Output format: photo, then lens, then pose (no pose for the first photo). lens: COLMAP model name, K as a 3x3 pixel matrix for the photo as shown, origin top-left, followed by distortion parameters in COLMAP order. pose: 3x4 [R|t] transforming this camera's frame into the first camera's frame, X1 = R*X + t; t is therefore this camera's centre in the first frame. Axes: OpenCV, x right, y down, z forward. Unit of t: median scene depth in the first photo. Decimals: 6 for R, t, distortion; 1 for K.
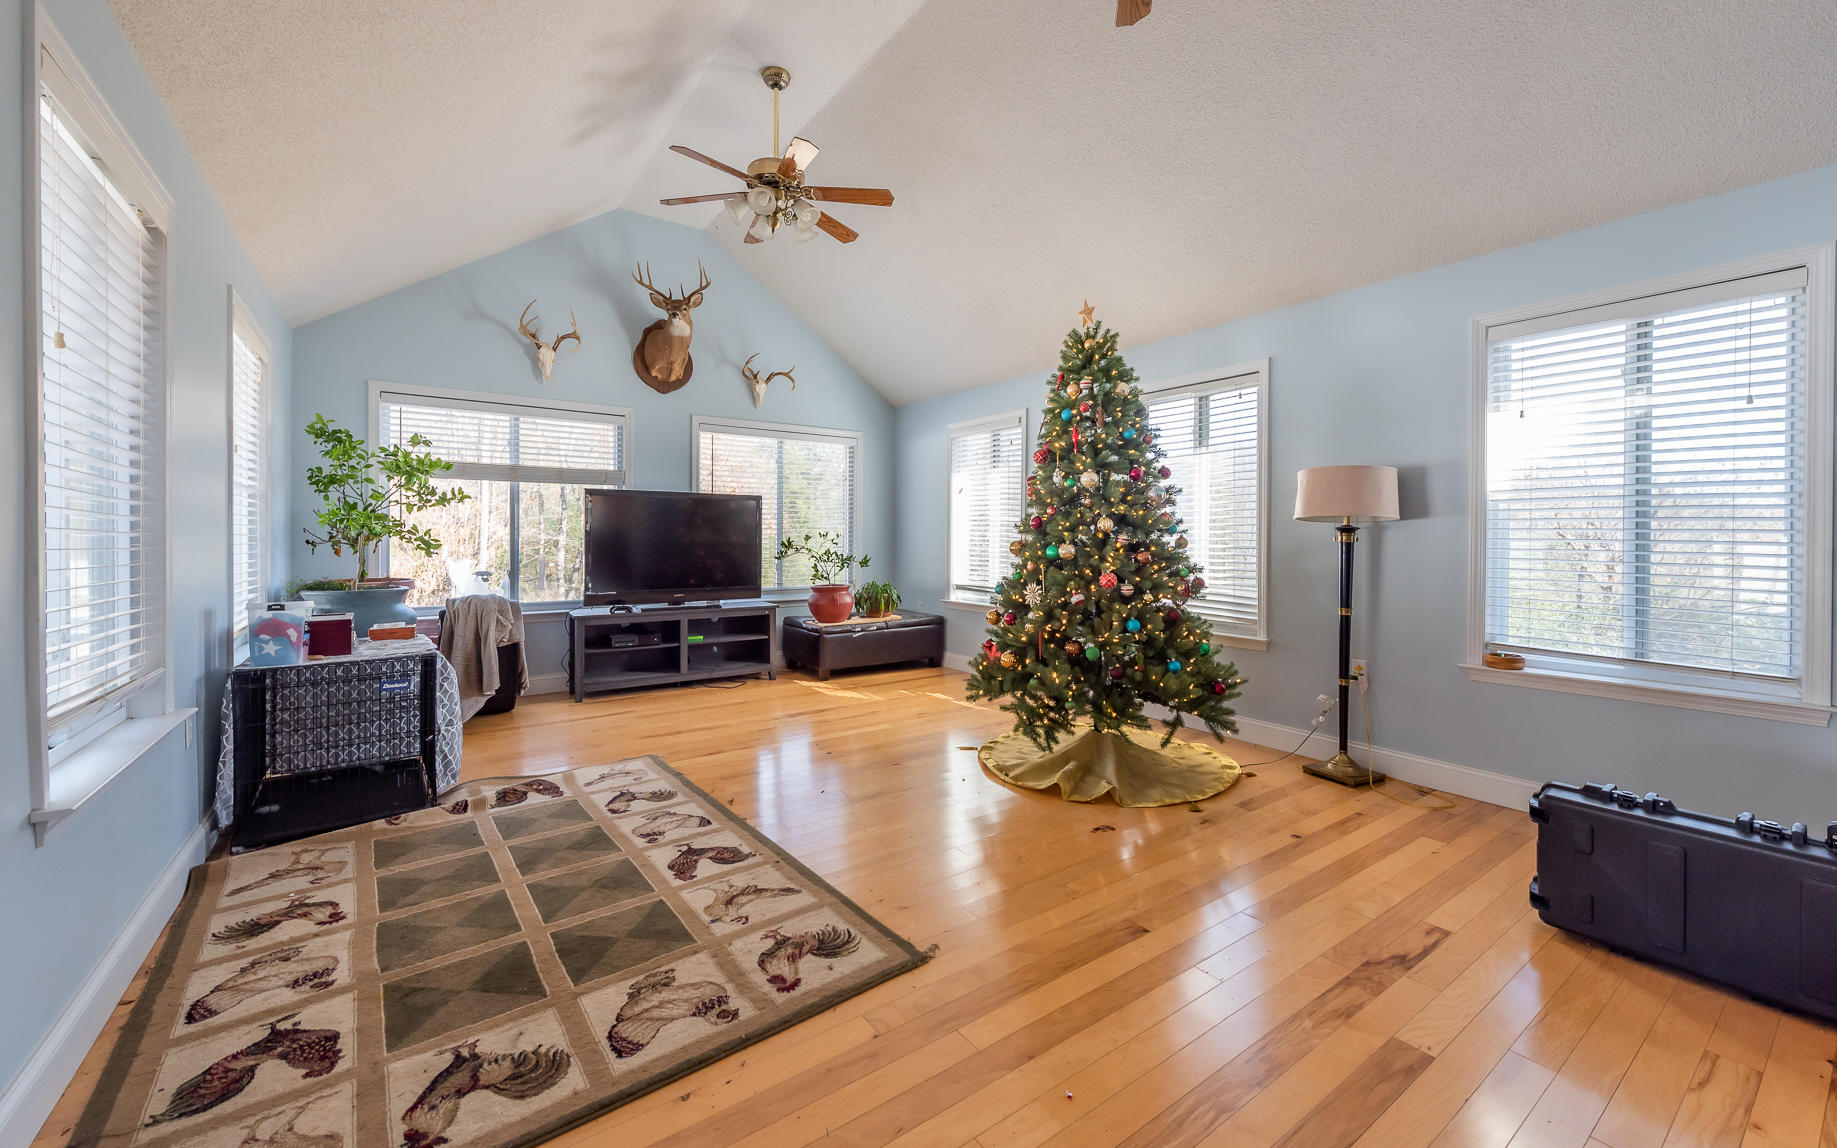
lens RADIAL K [[710.3, 0, 922.5], [0, 710.3, 550.6], [0, 0, 1]] dist [0.014721, -0.004938]
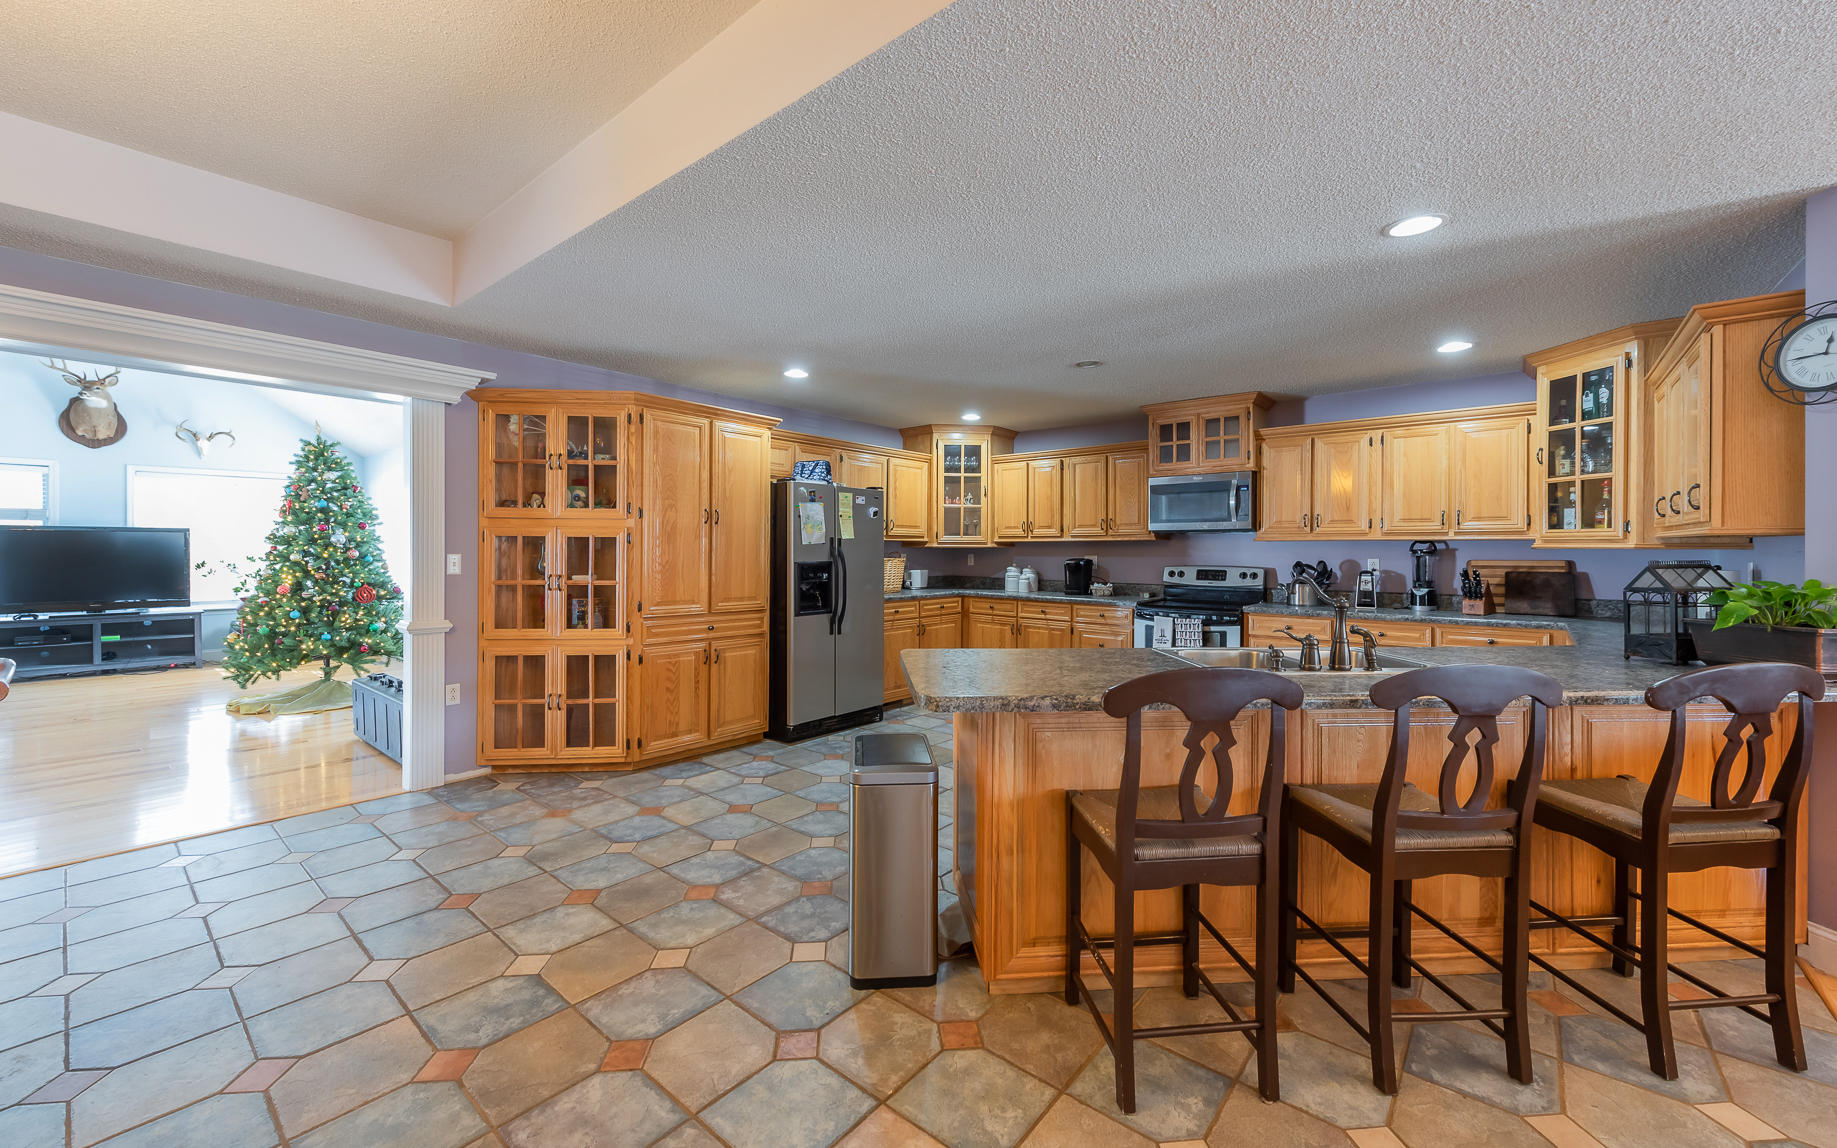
lens RADIAL K [[710.3, 0, 922.5], [0, 710.3, 550.6], [0, 0, 1]] dist [0.014721, -0.004938]
pose [[0.969911, -0.003299, 0.243439, 0.821577], [0.005076, 0.999965, -0.006672, -0.022111], [-0.243408, 0.007707, 0.969893, -0.659745]]
